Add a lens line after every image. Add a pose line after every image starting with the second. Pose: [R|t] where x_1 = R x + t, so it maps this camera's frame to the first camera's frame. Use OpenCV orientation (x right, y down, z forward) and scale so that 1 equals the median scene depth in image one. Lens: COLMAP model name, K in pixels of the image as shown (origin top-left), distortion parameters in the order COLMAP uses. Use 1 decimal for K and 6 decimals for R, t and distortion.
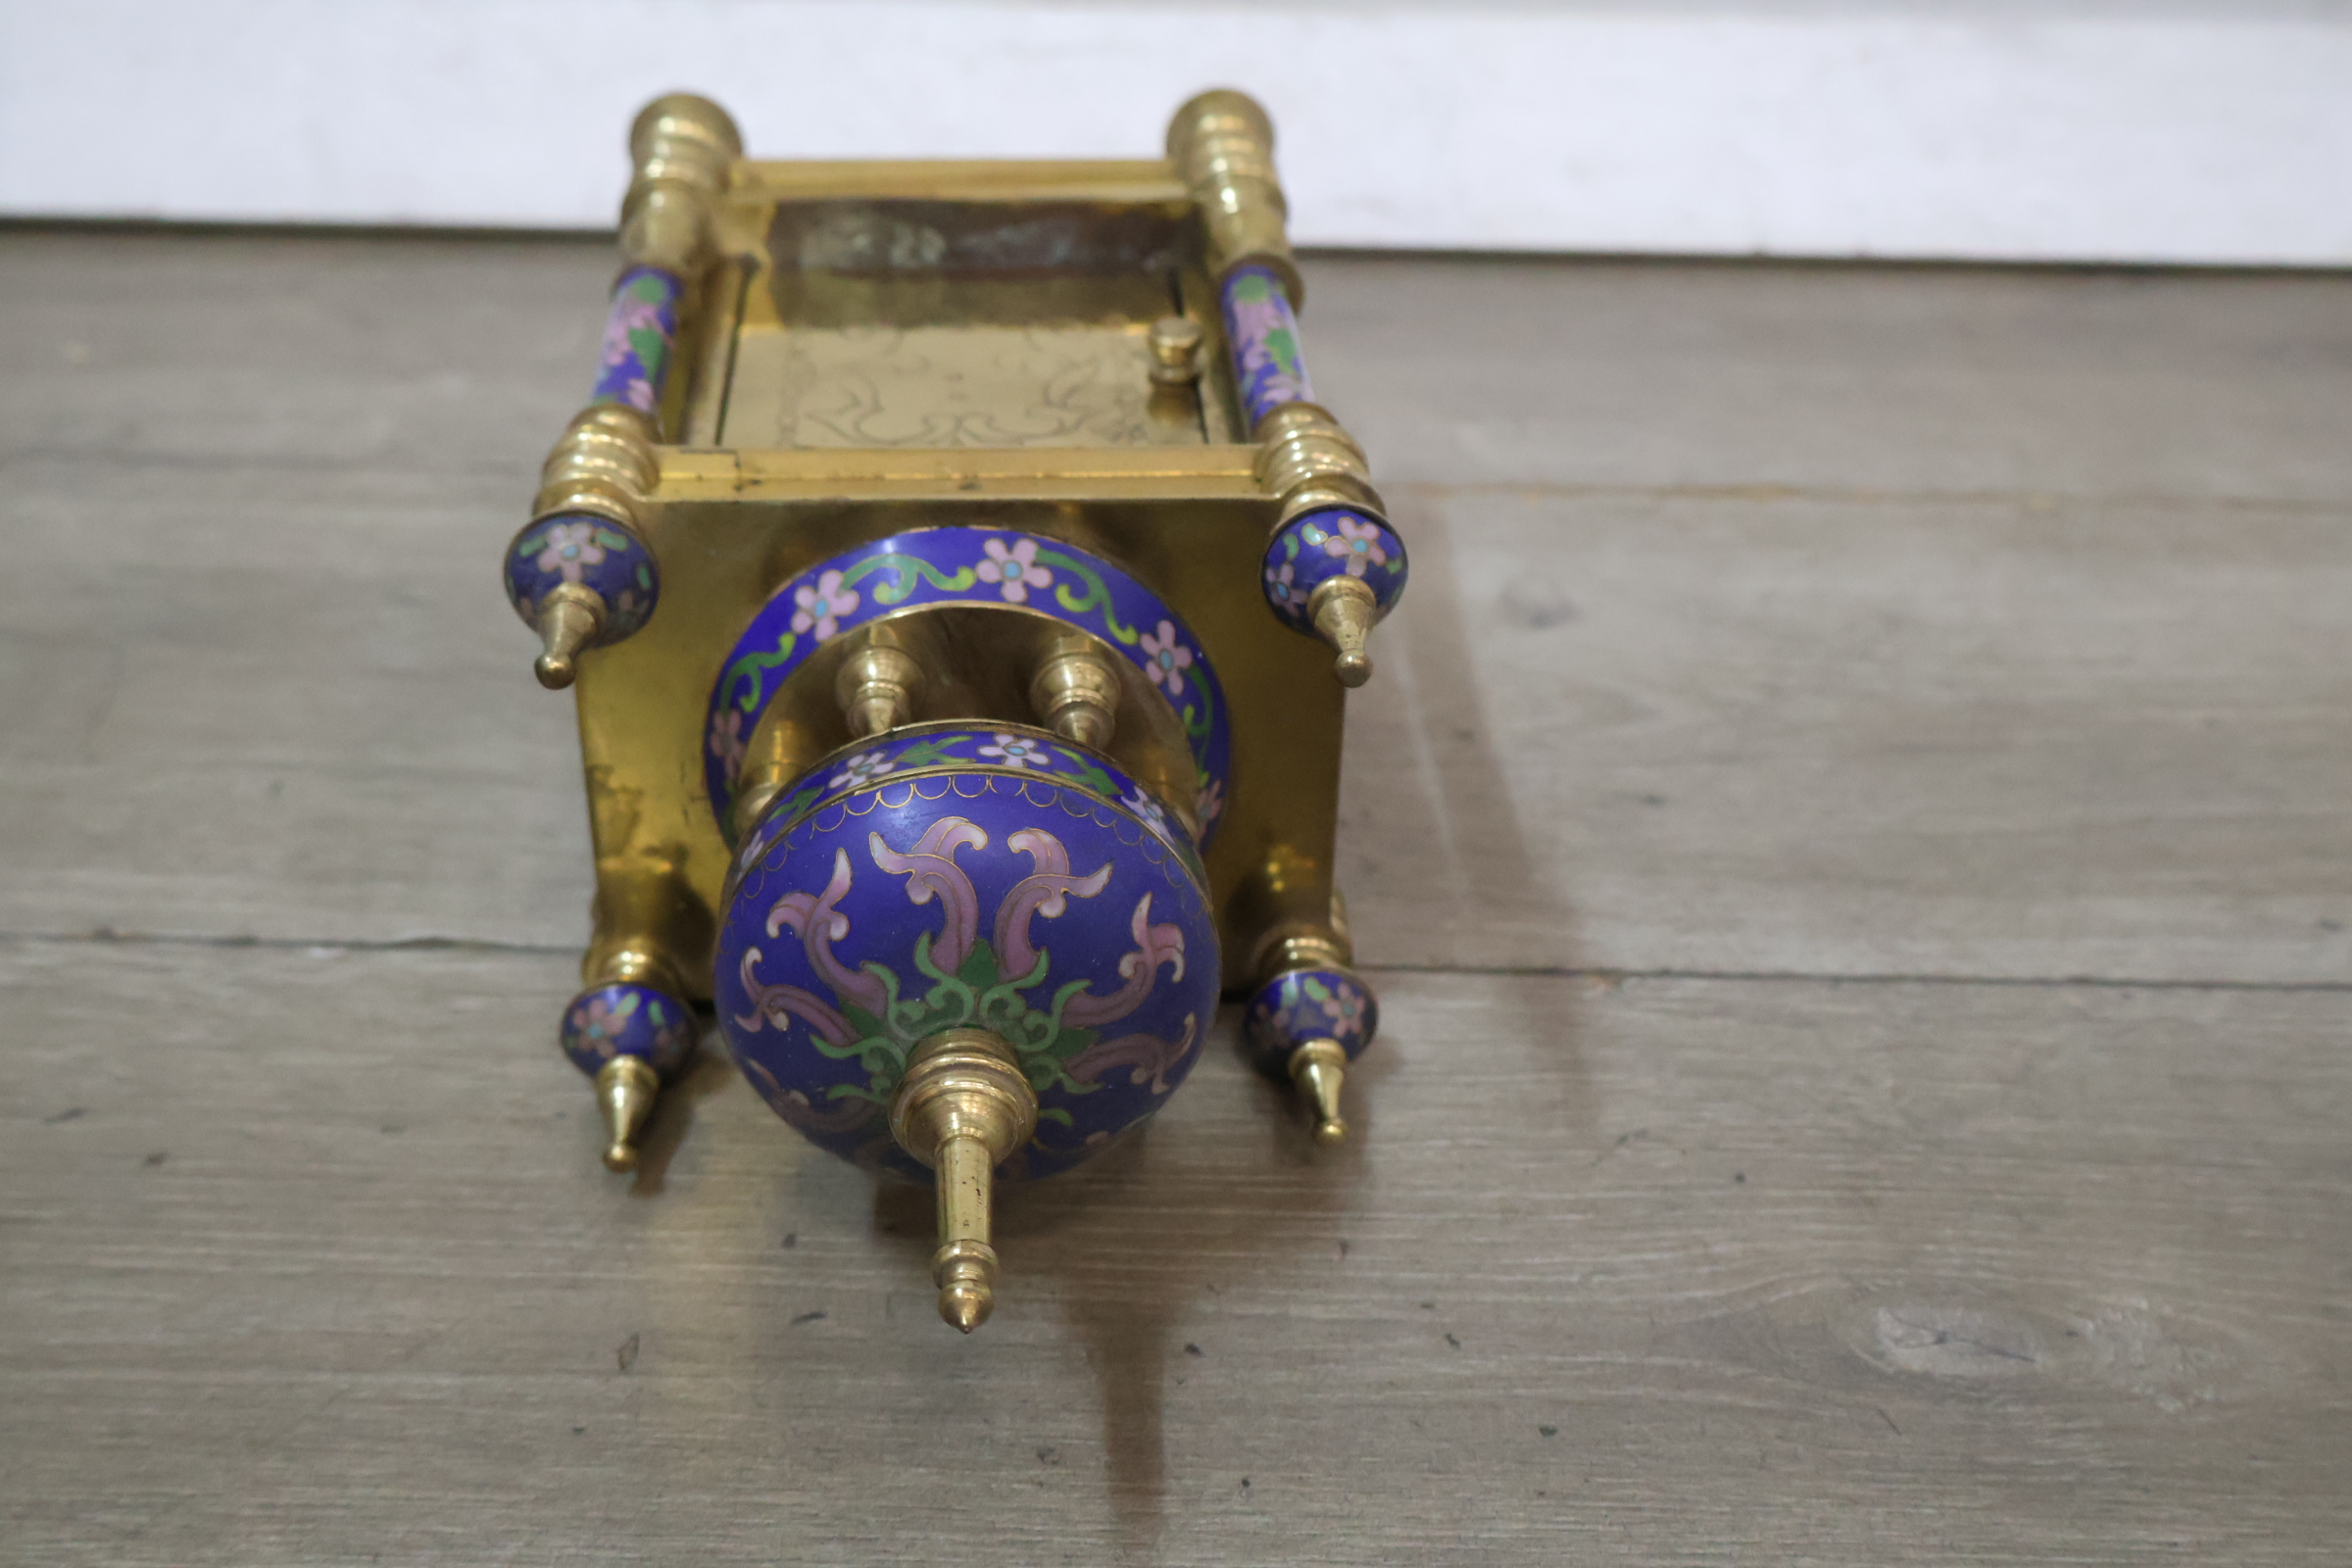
lens RADIAL K [[2669.8, 0, 1165.5], [0, 2669.8, 774.0], [0, 0, 1]] dist [0.009967, 0.000000]
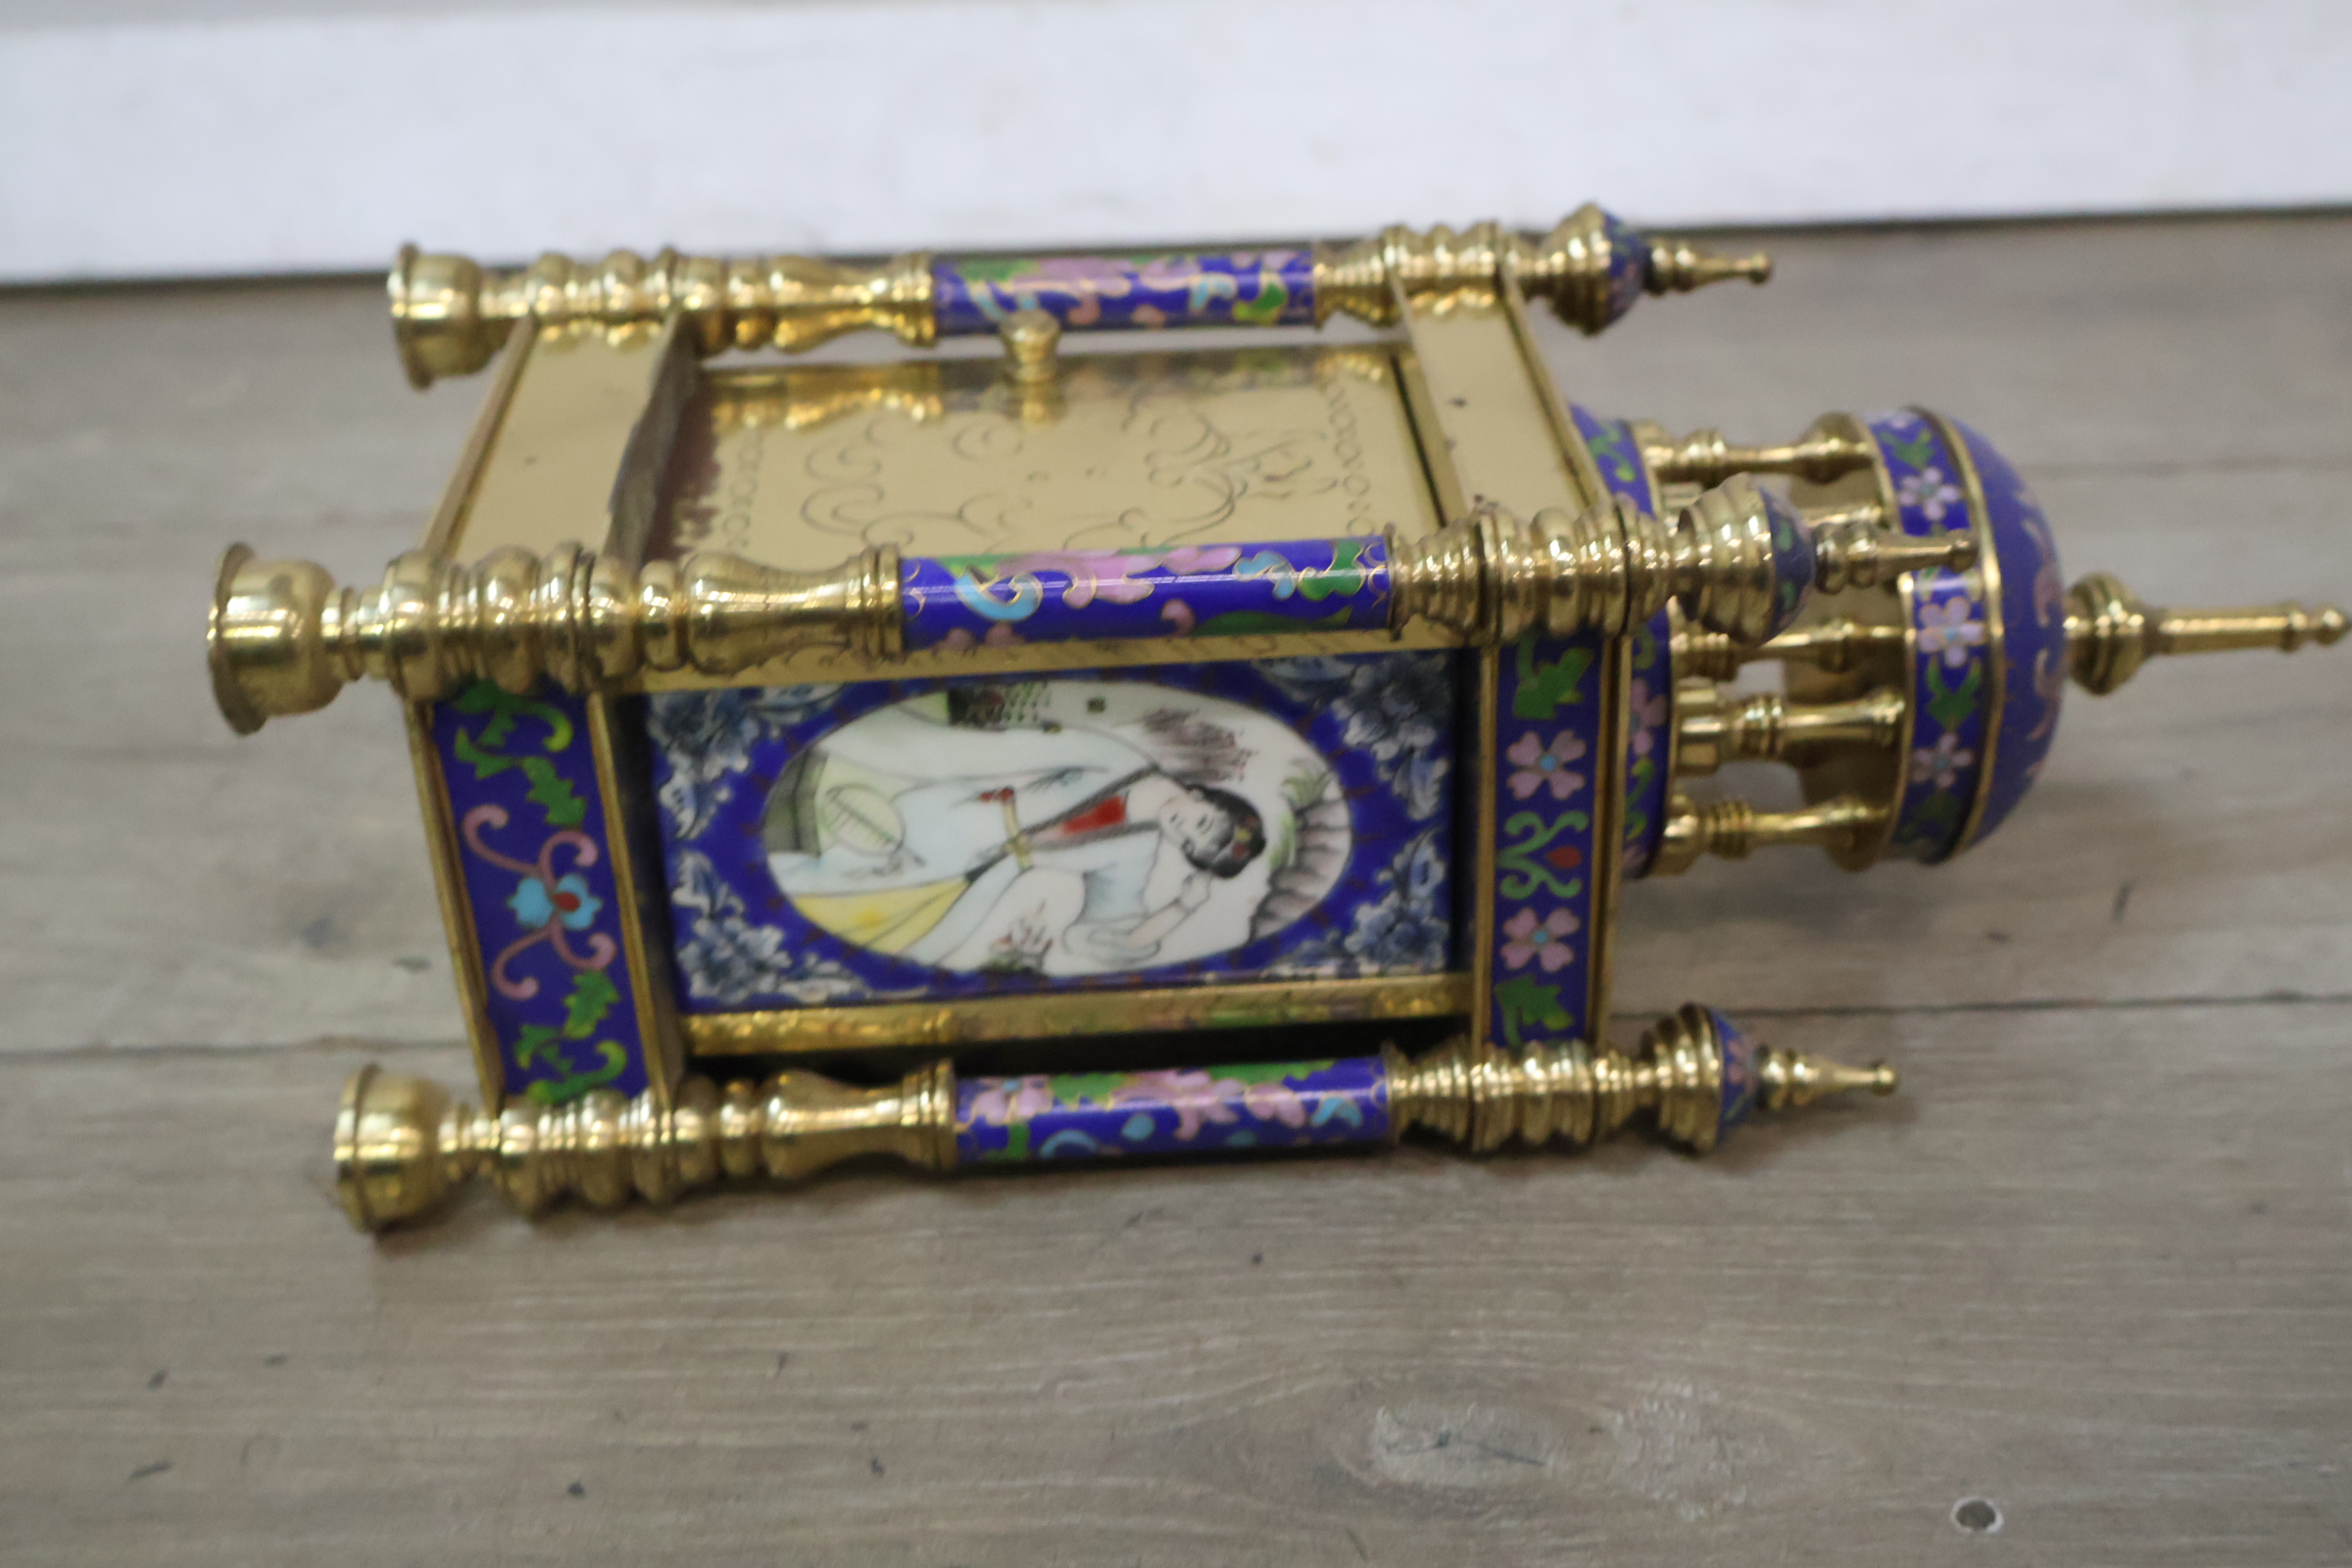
lens RADIAL K [[2669.8, 0, 1170.1], [0, 2669.8, 787.8], [0, 0, 1]] dist [0.009967, 0.000000]
pose [[0.998096, -0.048387, -0.038258, 0.228868], [0.048089, 0.998805, -0.008680, 0.002362], [0.038632, 0.006824, 0.999230, 0.120249]]
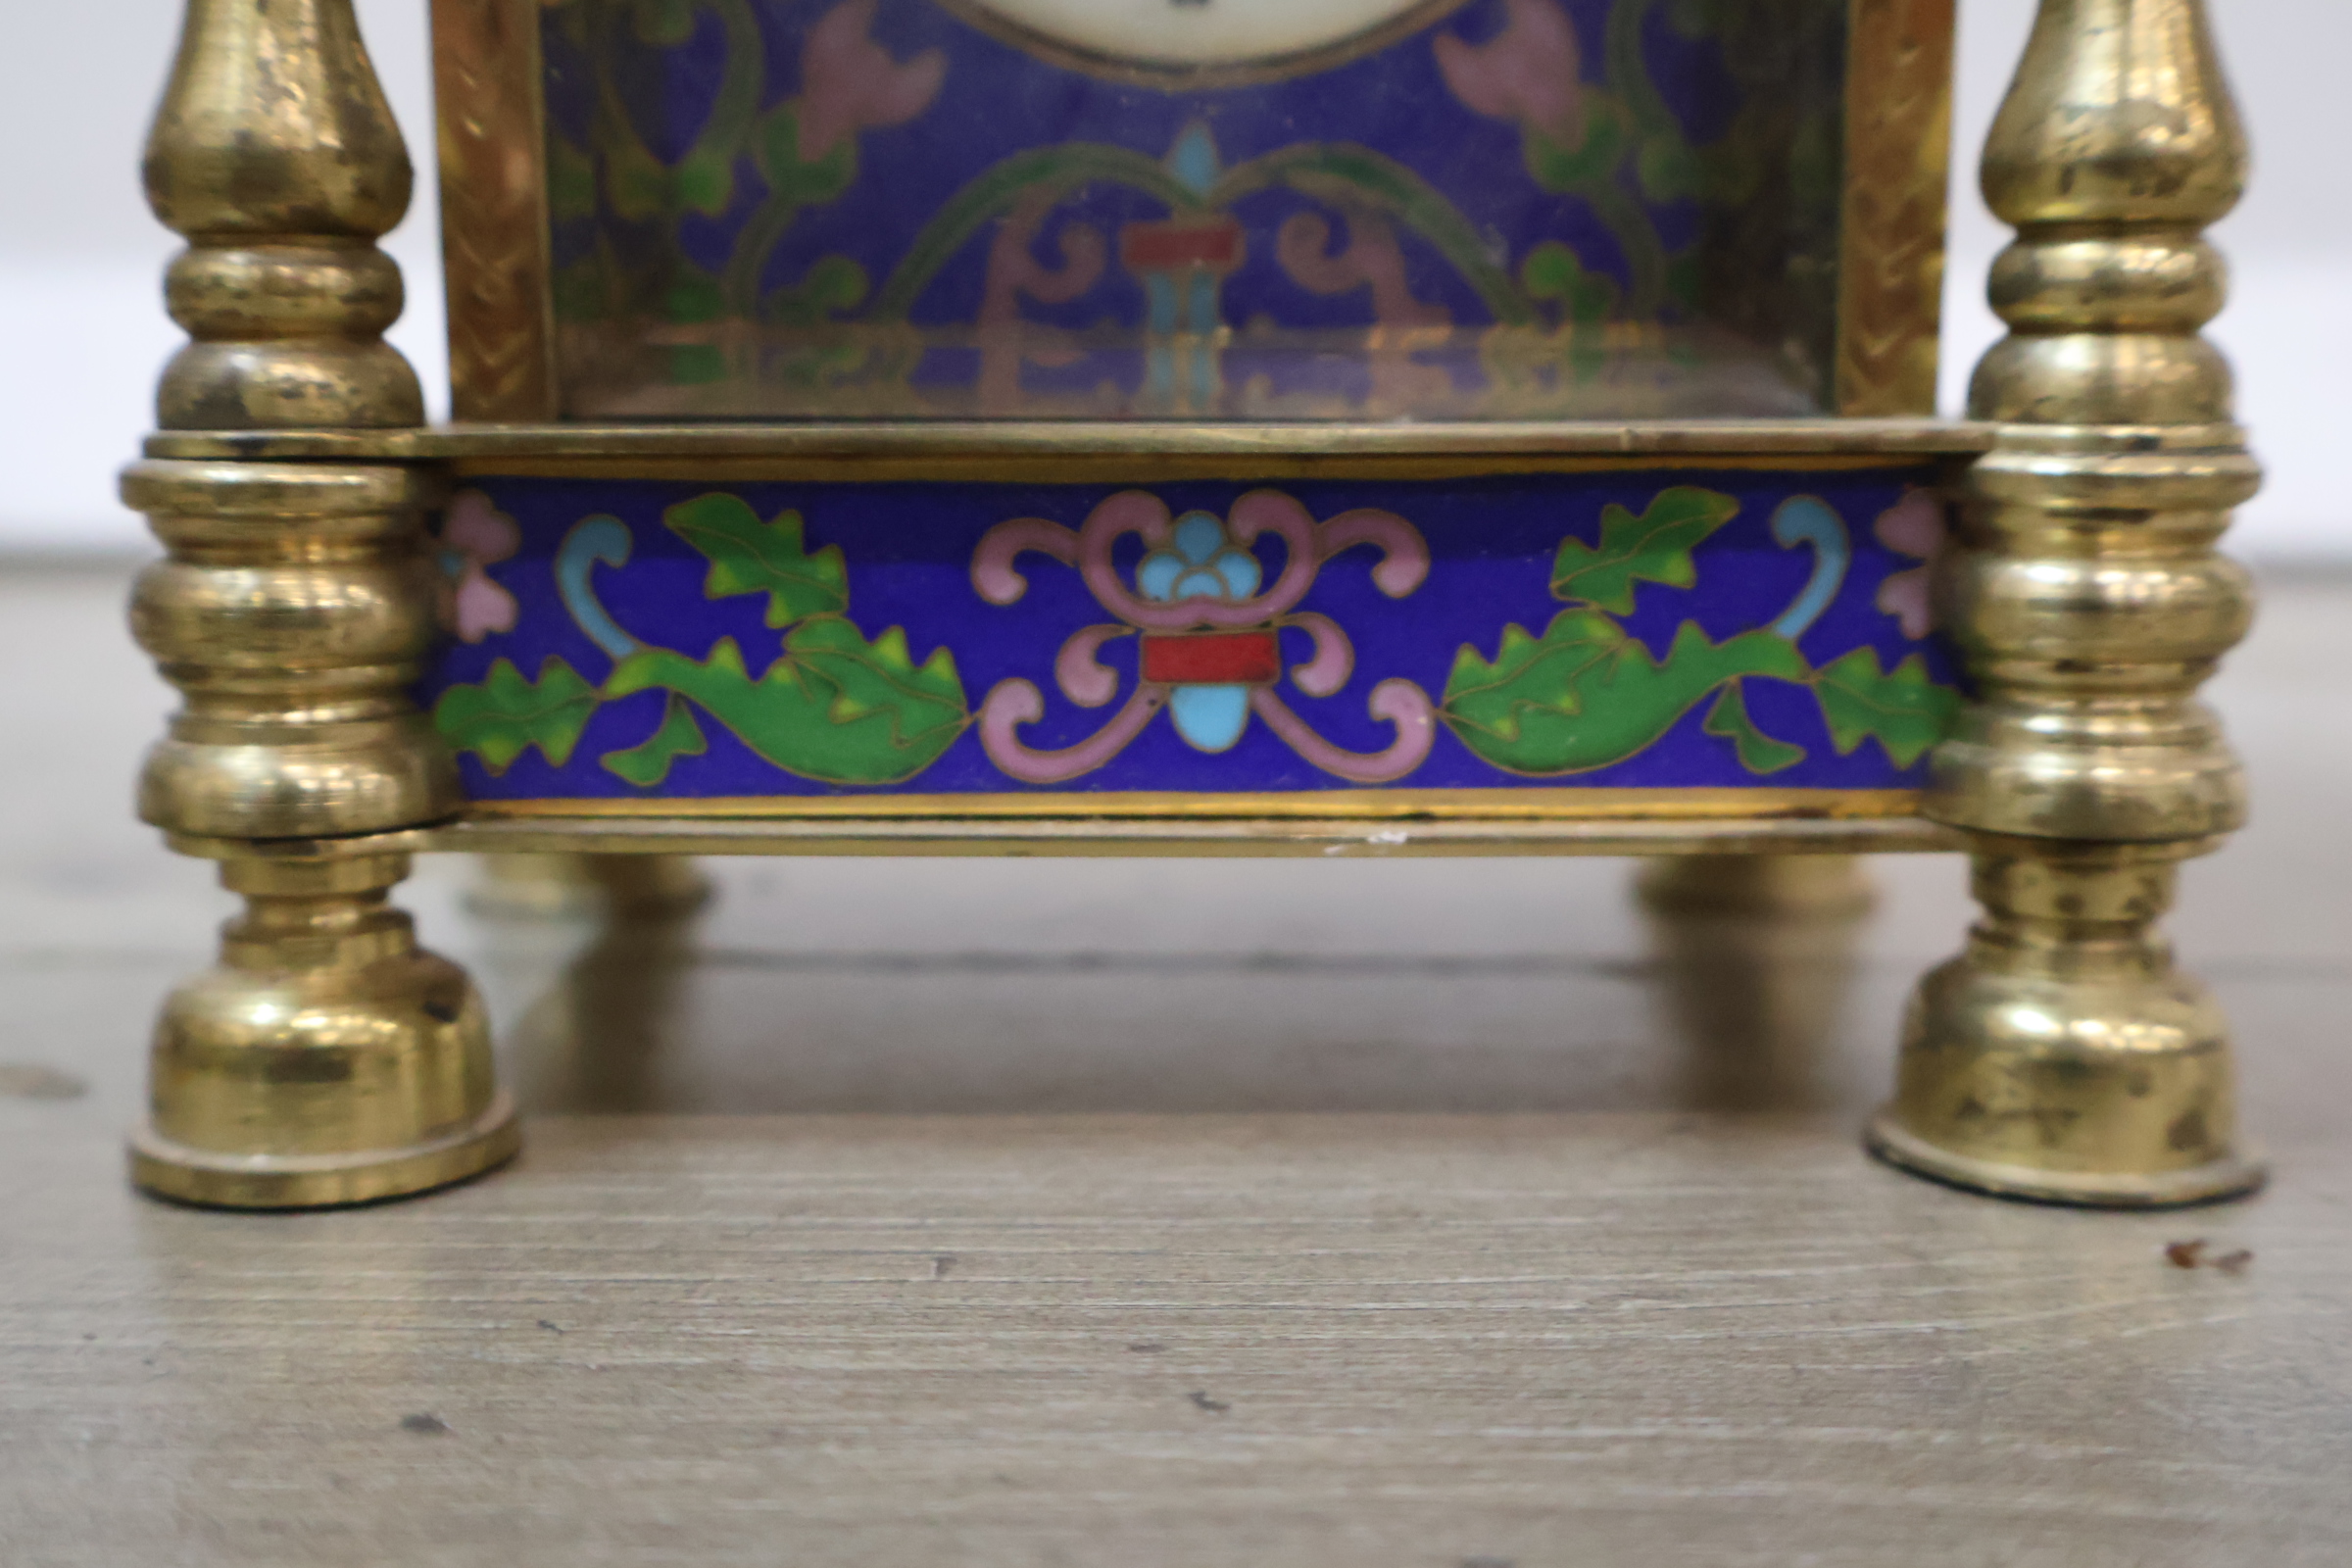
lens RADIAL K [[2669.8, 0, 1179.2], [0, 2669.8, 790.8], [0, 0, 1]] dist [0.009967, 0.000000]
pose [[0.999706, -0.022501, -0.008987, 0.100565], [0.017577, 0.928795, -0.370177, 0.245553], [0.016677, 0.369910, 0.928918, 0.608686]]
